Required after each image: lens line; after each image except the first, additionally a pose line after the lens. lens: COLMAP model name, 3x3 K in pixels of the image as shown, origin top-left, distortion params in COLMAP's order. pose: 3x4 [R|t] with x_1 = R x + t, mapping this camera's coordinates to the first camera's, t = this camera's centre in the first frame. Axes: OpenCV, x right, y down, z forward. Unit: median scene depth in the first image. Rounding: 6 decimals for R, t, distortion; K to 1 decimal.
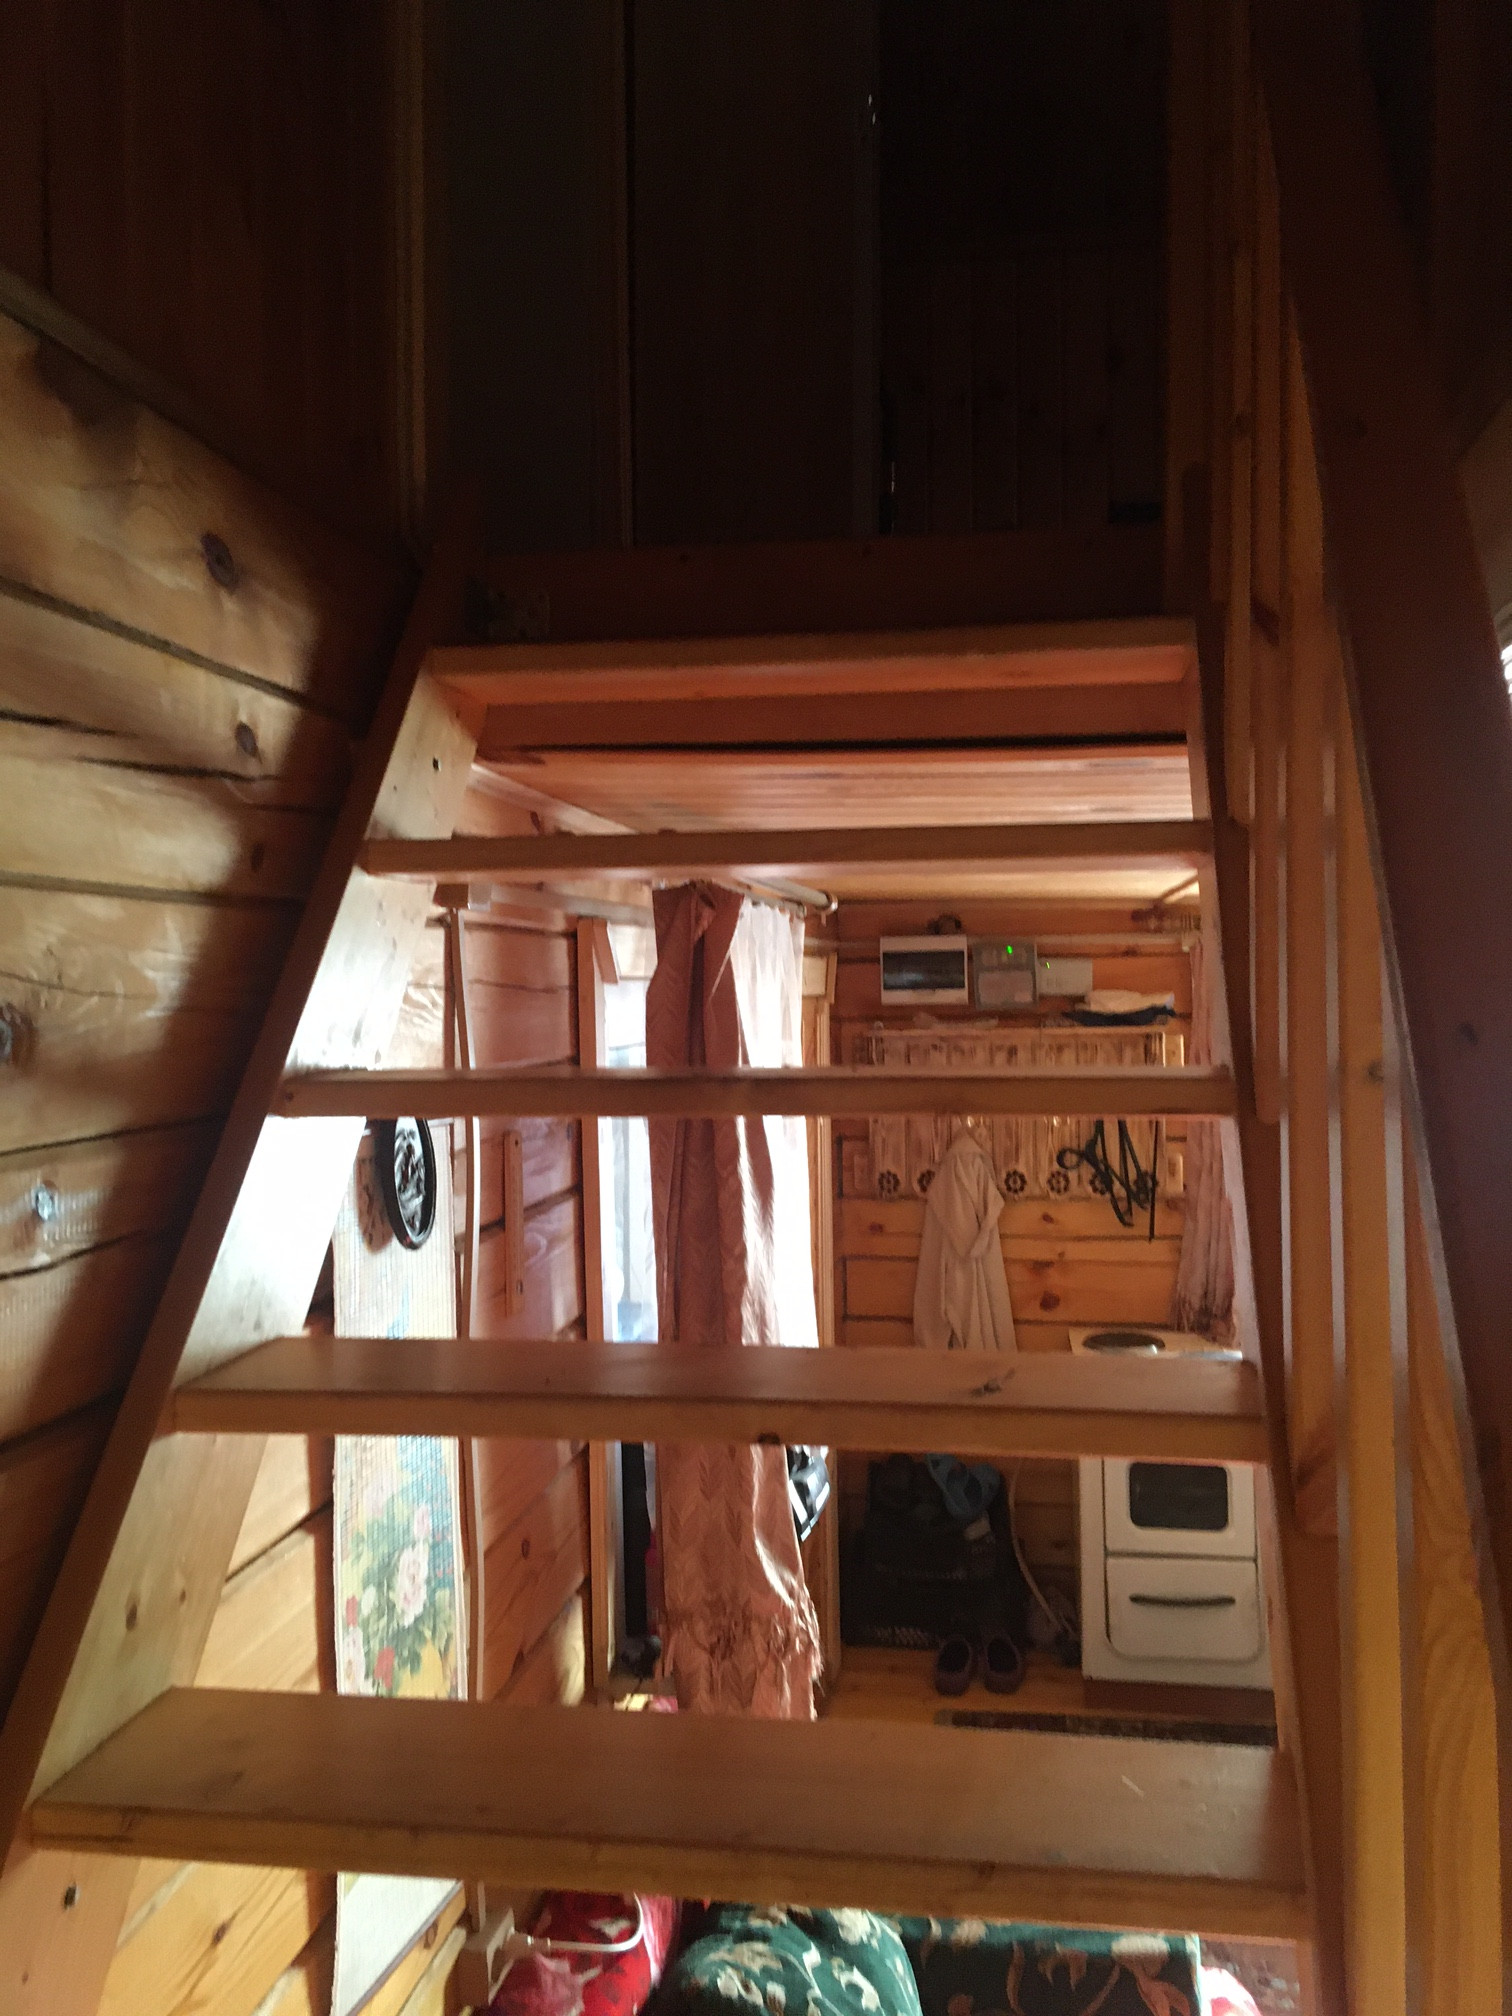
lens RADIAL K [[1703.9, 0, 759.0], [0, 1703.9, 997.1], [0, 0, 1]] dist [0.108494, -0.145384]
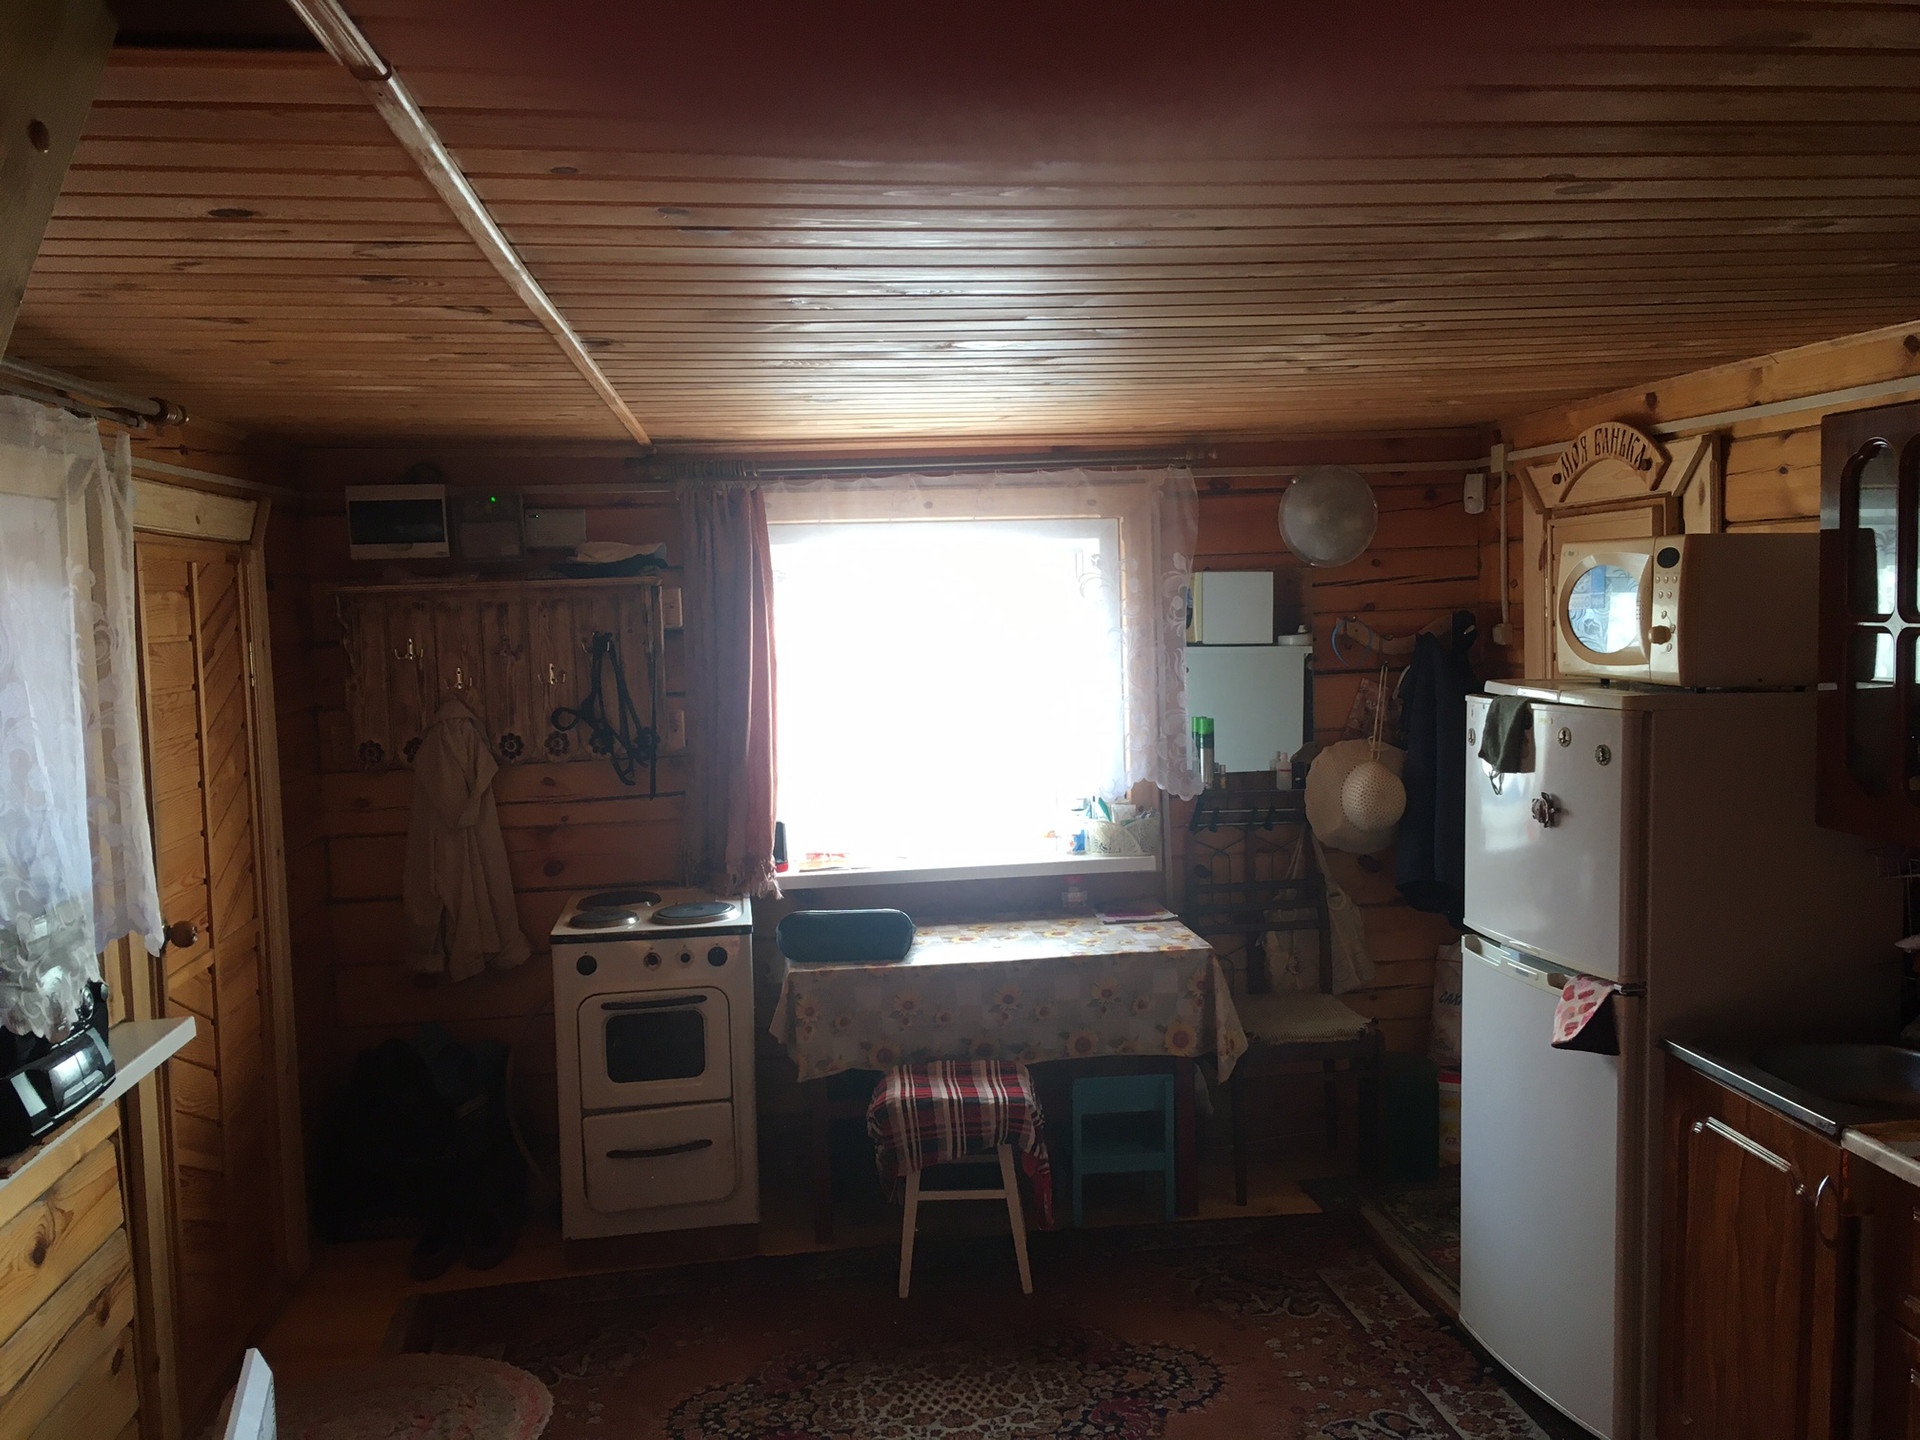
lens RADIAL K [[1622.7, 0, 963.7], [0, 1622.7, 730.0], [0, 0, 1]] dist [0.108494, -0.145384]
pose [[0.955185, -0.041531, 0.293081, 0.125259], [0.019078, 0.996688, 0.079057, 0.032377], [-0.295393, -0.069923, 0.952814, 0.059229]]
